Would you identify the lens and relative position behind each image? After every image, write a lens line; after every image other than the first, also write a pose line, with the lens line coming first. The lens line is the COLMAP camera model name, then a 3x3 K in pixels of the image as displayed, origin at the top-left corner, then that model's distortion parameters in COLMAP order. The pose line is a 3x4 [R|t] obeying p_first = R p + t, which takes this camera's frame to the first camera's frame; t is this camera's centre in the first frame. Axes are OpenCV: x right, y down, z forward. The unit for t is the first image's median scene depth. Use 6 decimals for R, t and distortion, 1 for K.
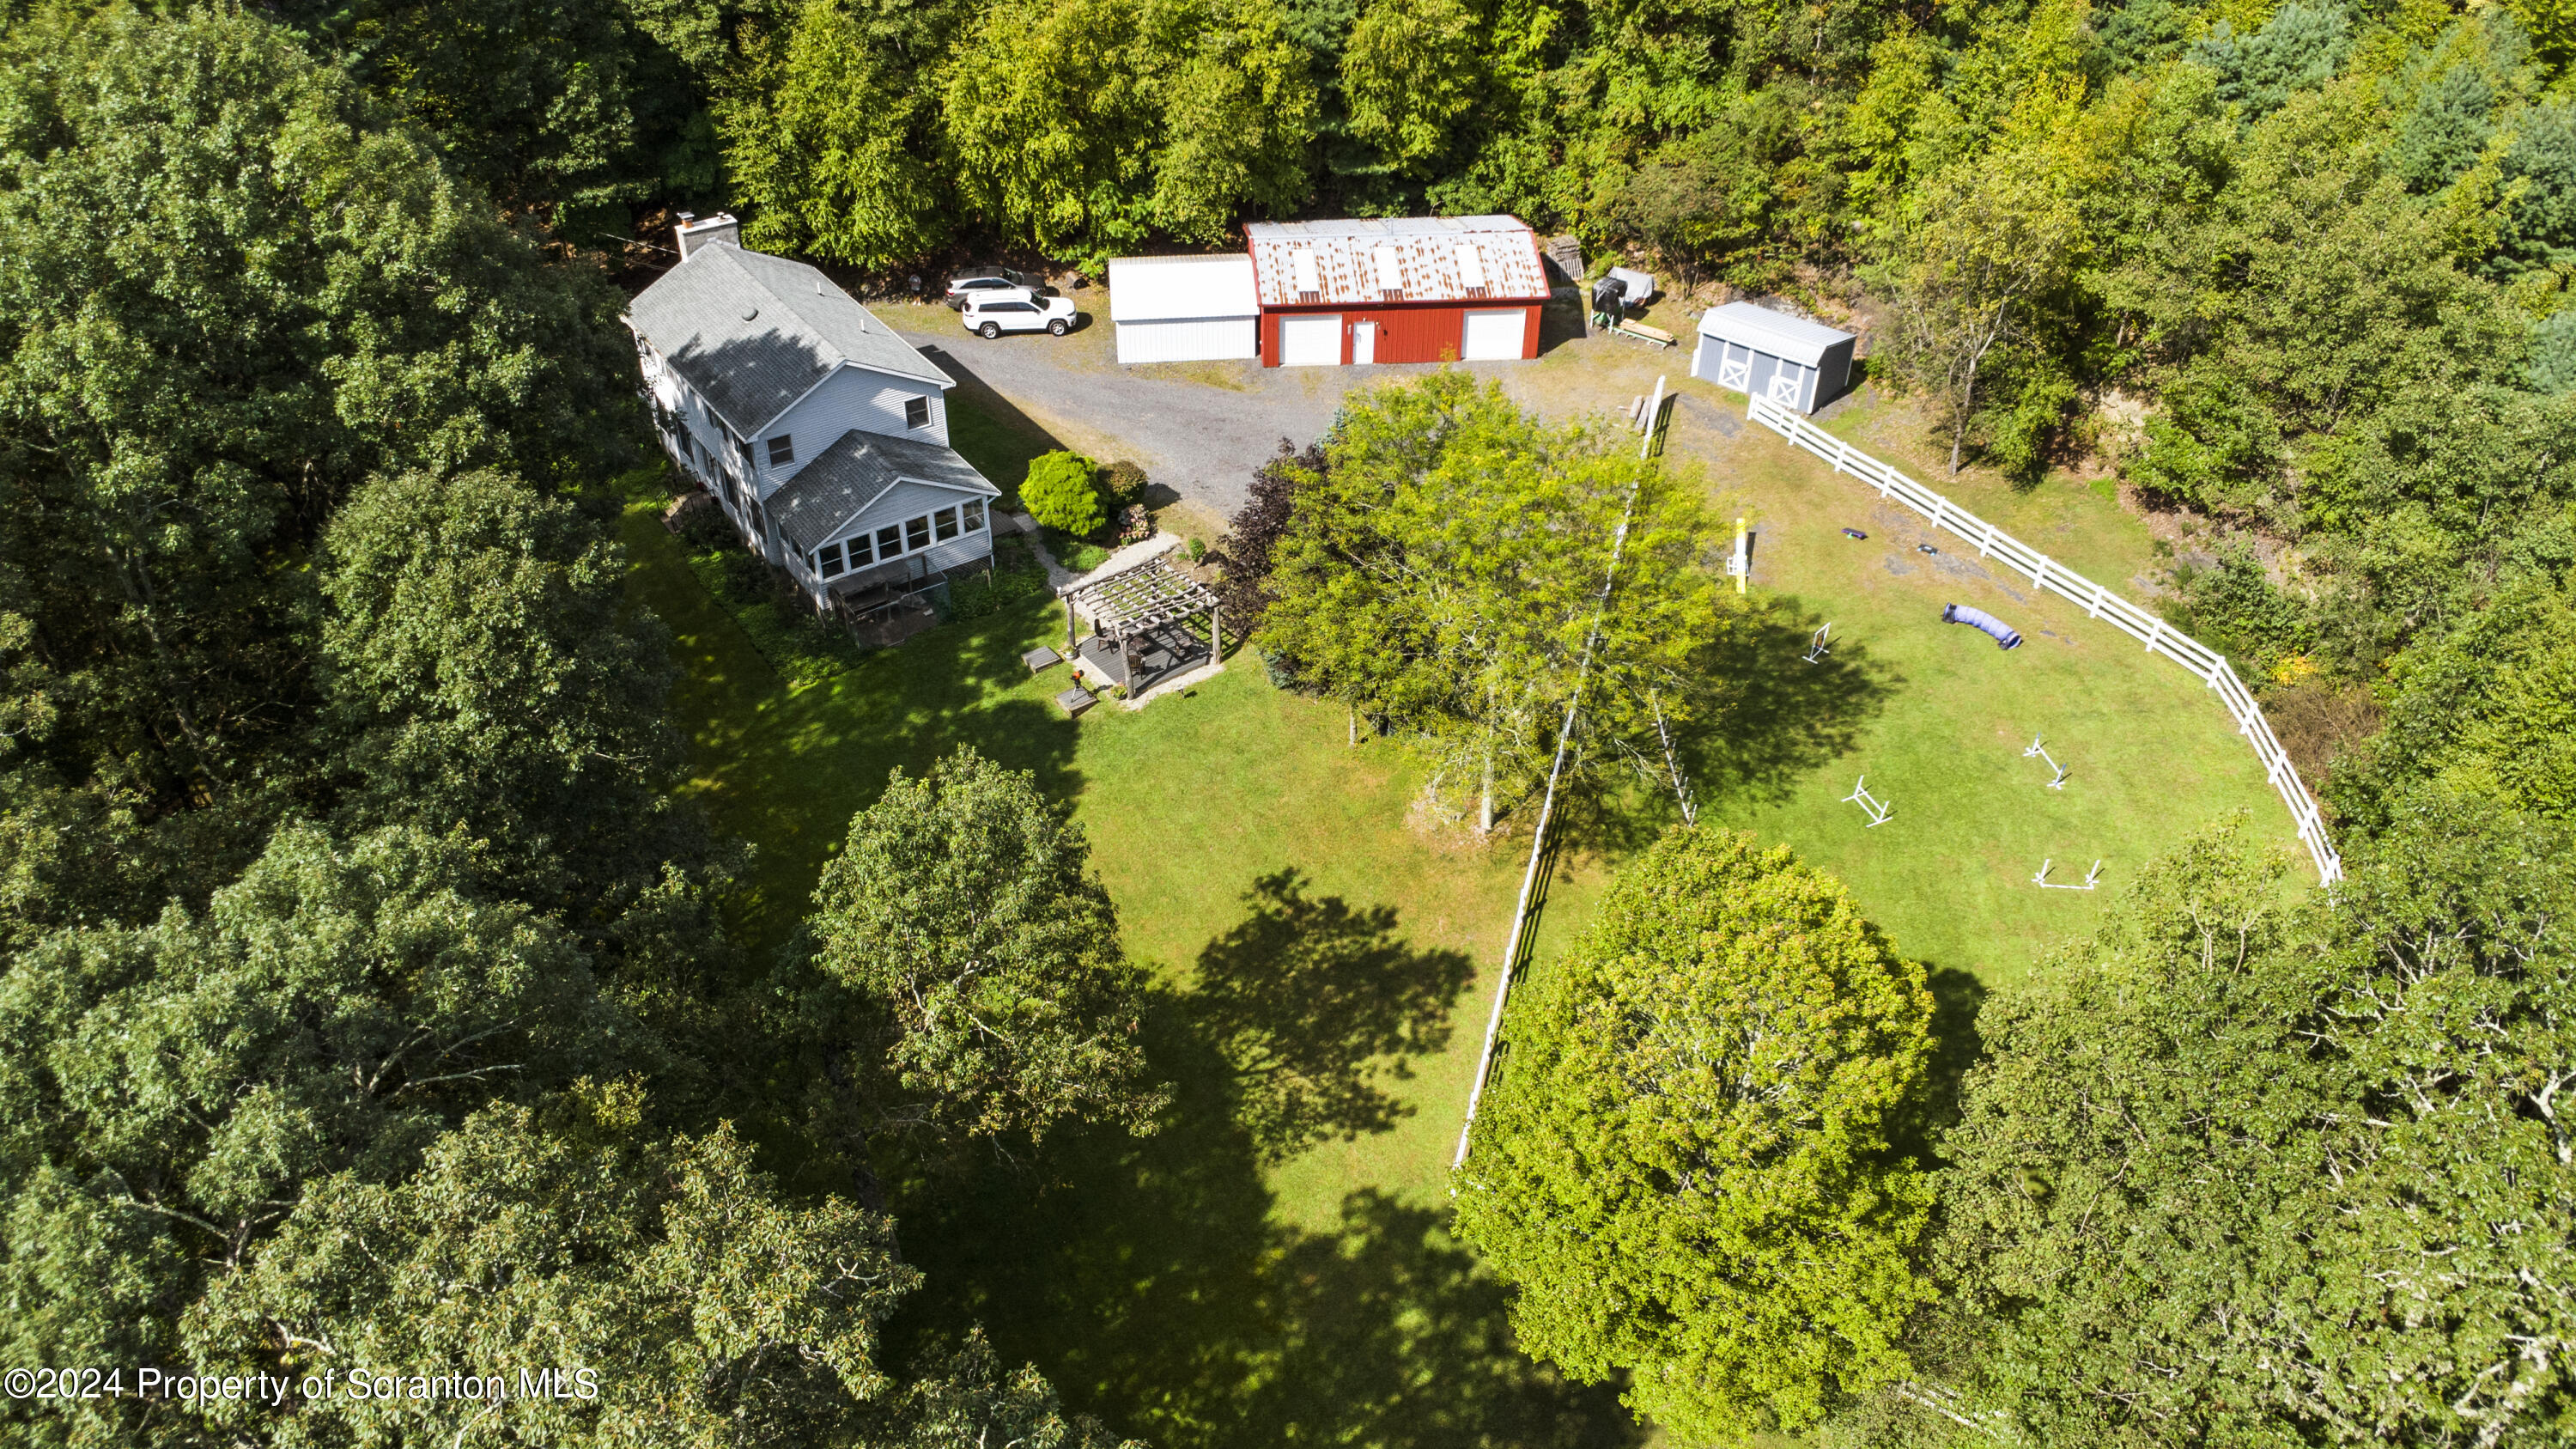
lens RADIAL K [[1927.2, 0, 1288.0], [0, 1927.2, 724.5], [0, 0, 1]] dist [-0.002980, -0.003321]
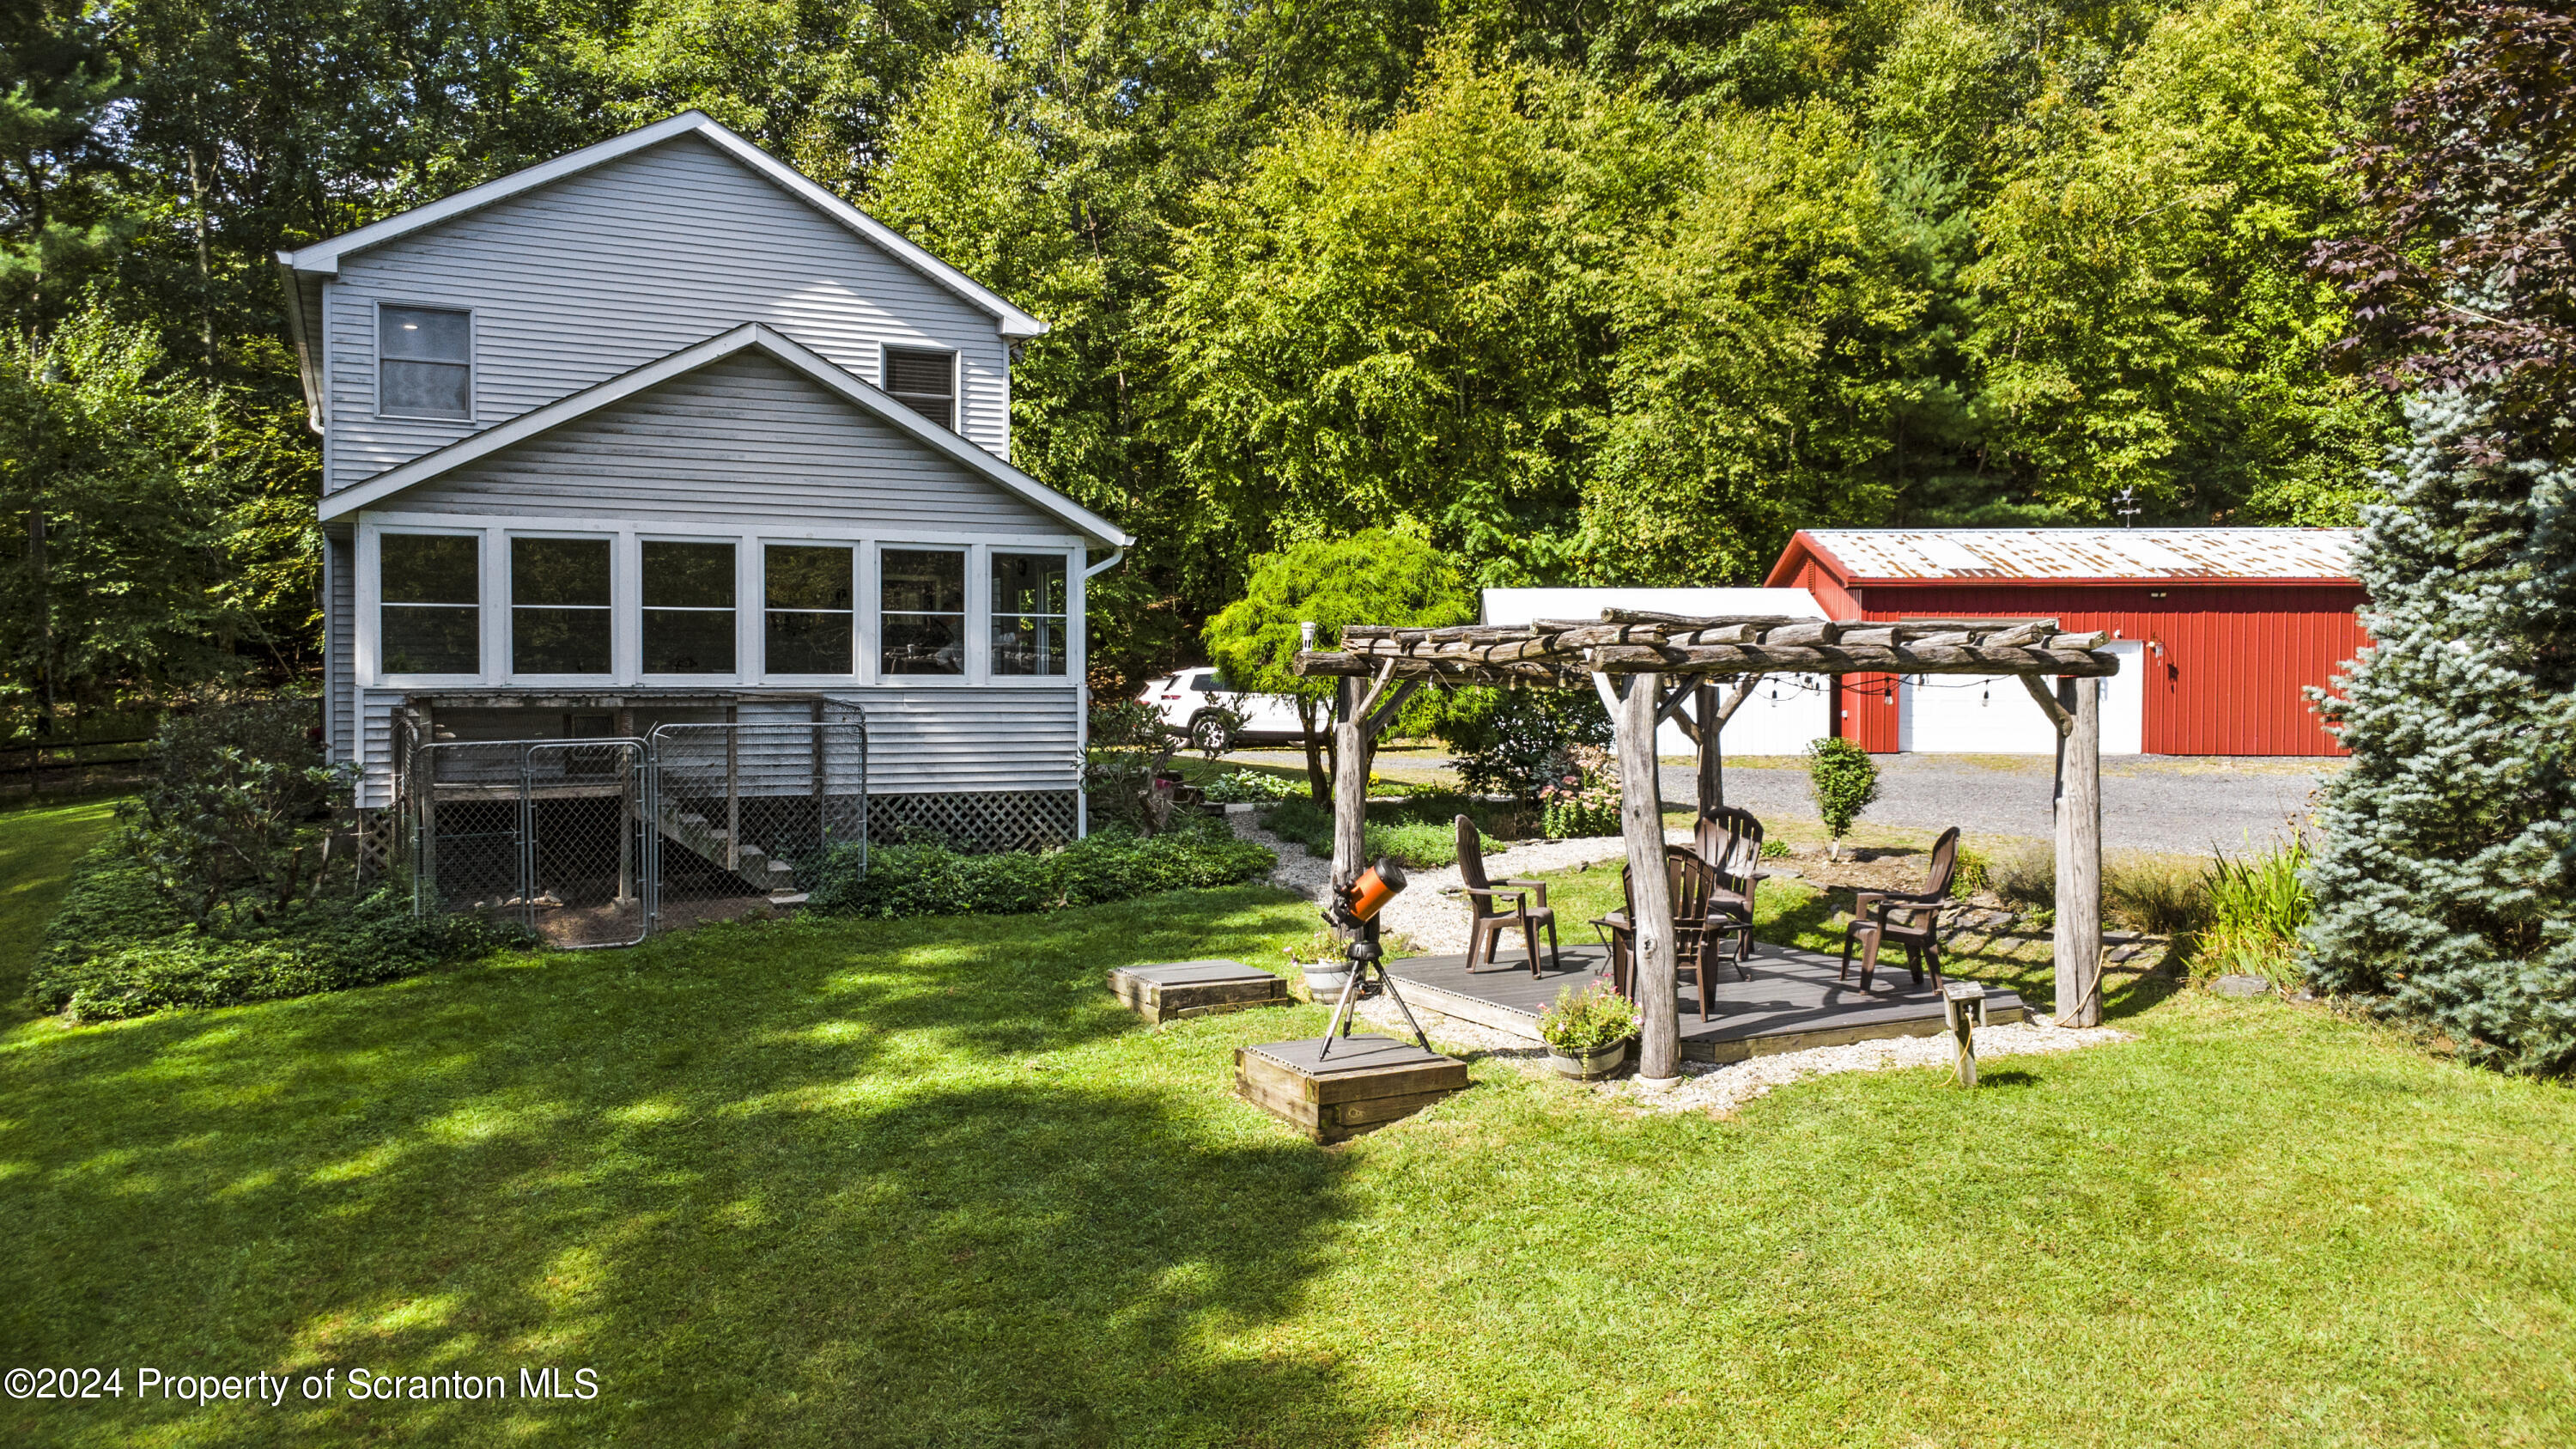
lens RADIAL K [[1968.2, 0, 1279.6], [0, 1968.2, 687.6], [0, 0, 1]] dist [0.012331, -0.001651]
pose [[0.987077, 0.004591, -0.160183, -0.082788], [-0.094046, 0.825942, -0.555855, 0.056466], [0.129750, 0.563736, 0.815700, 0.788260]]
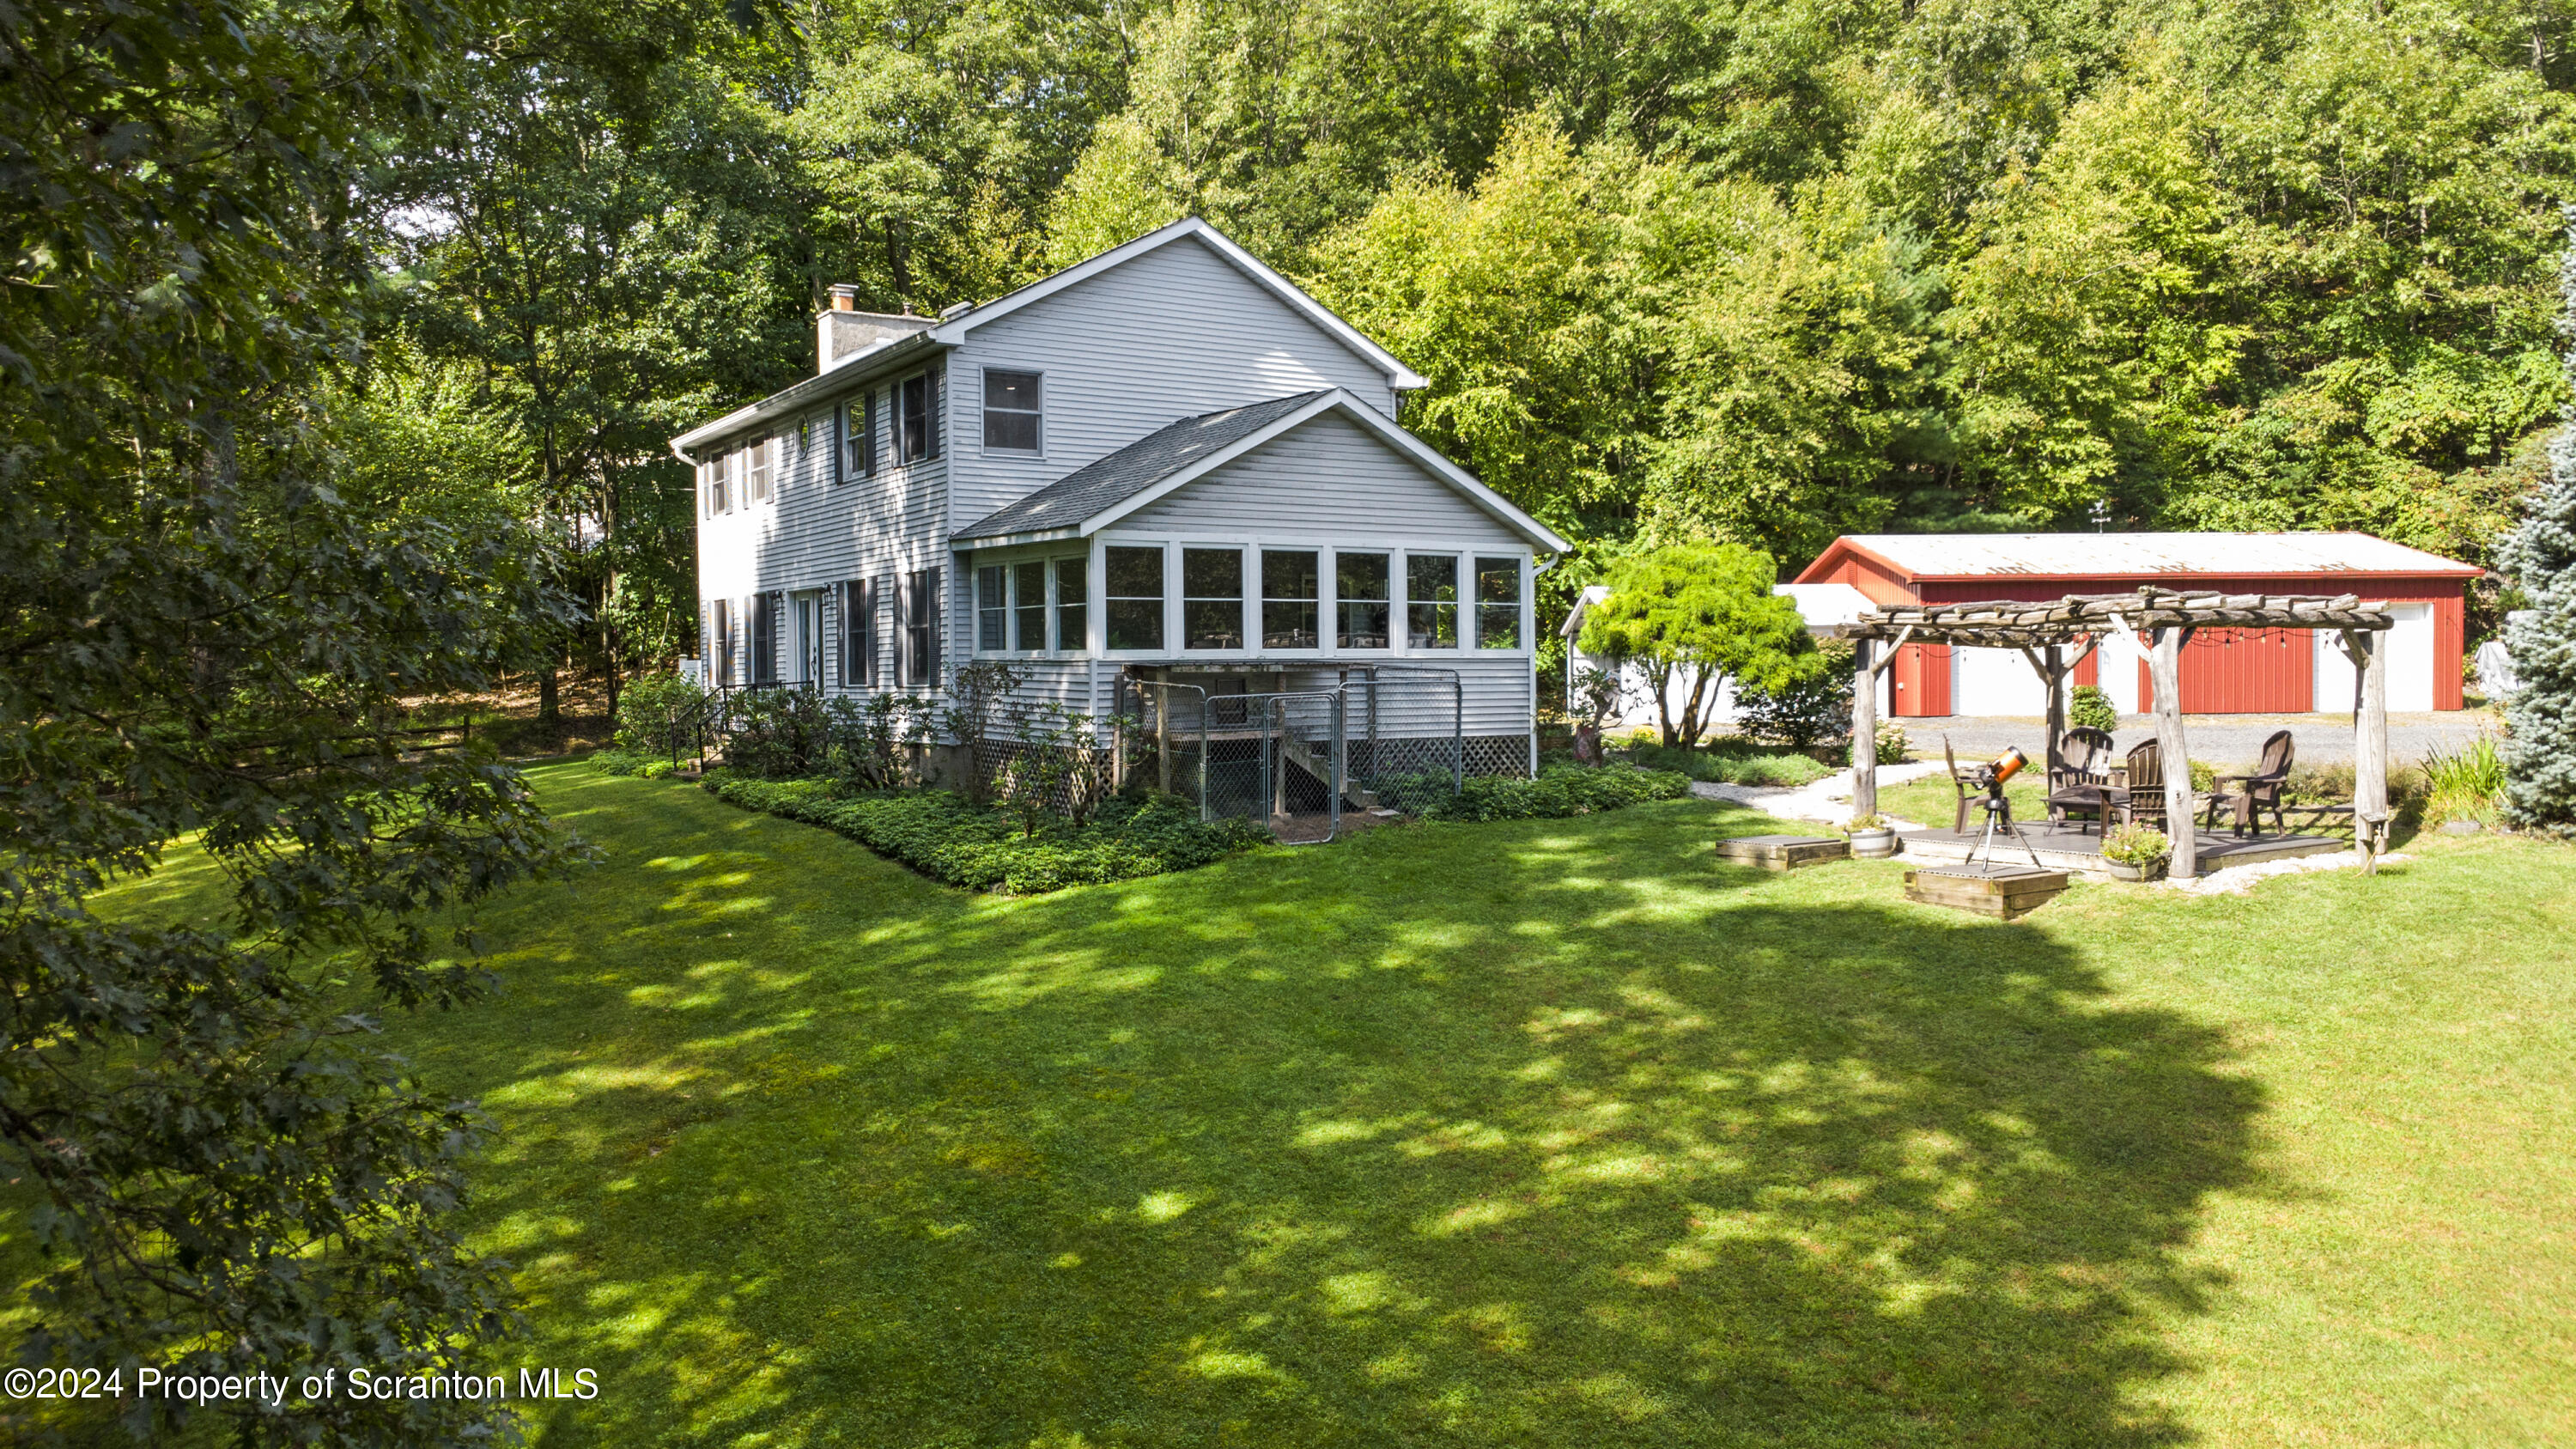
lens RADIAL K [[1927.2, 0, 1288.0], [0, 1927.2, 724.5], [0, 0, 1]] dist [-0.002980, -0.003321]
pose [[0.998715, -0.008769, -0.049909, -0.188080], [-0.020043, 0.836236, -0.548003, 0.118005], [0.046541, 0.548299, 0.834986, 0.709012]]
